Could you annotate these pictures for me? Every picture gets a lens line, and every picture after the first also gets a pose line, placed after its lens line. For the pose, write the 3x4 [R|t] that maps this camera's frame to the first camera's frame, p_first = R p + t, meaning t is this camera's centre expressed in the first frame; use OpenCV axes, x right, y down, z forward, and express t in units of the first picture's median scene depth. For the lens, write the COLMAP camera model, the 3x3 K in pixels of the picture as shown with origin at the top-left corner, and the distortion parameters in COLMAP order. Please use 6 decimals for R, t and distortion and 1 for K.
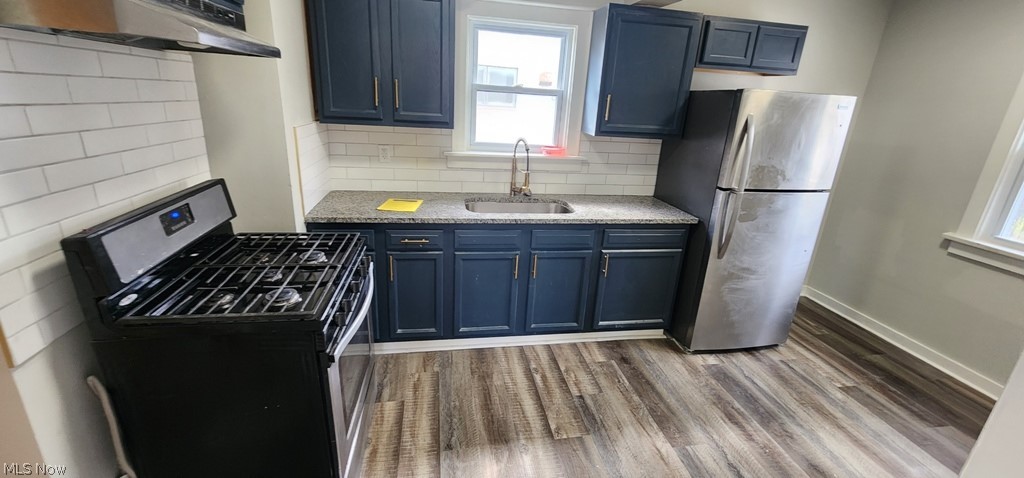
lens RADIAL K [[428.3, 0, 513.8], [0, 428.3, 237.8], [0, 0, 1]] dist [-0.003124, -0.000148]
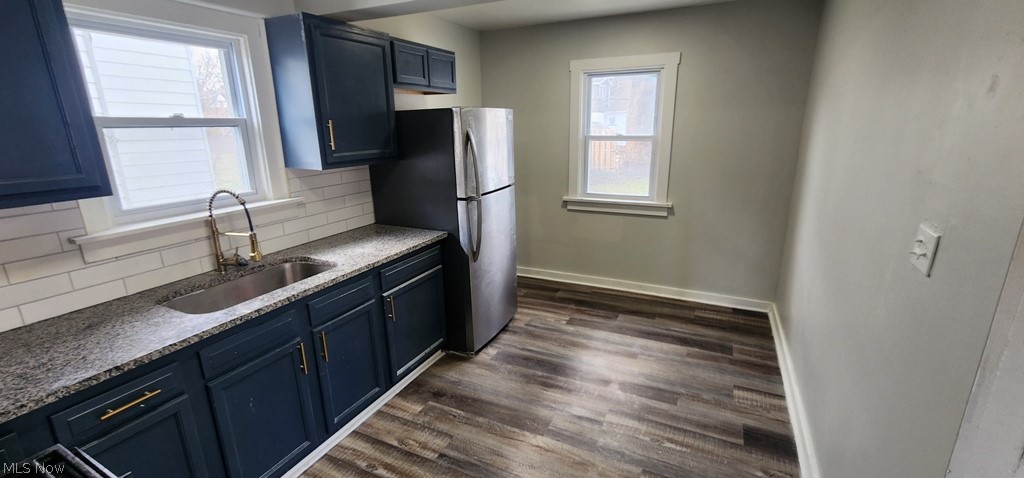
lens RADIAL K [[428.3, 0, 512.6], [0, 428.3, 242.0], [0, 0, 1]] dist [-0.003124, -0.000148]
pose [[0.579497, -0.279409, 0.765581, -0.276326], [0.302600, 0.946007, 0.116208, -0.092848], [-0.756714, 0.164322, 0.632757, 0.224831]]
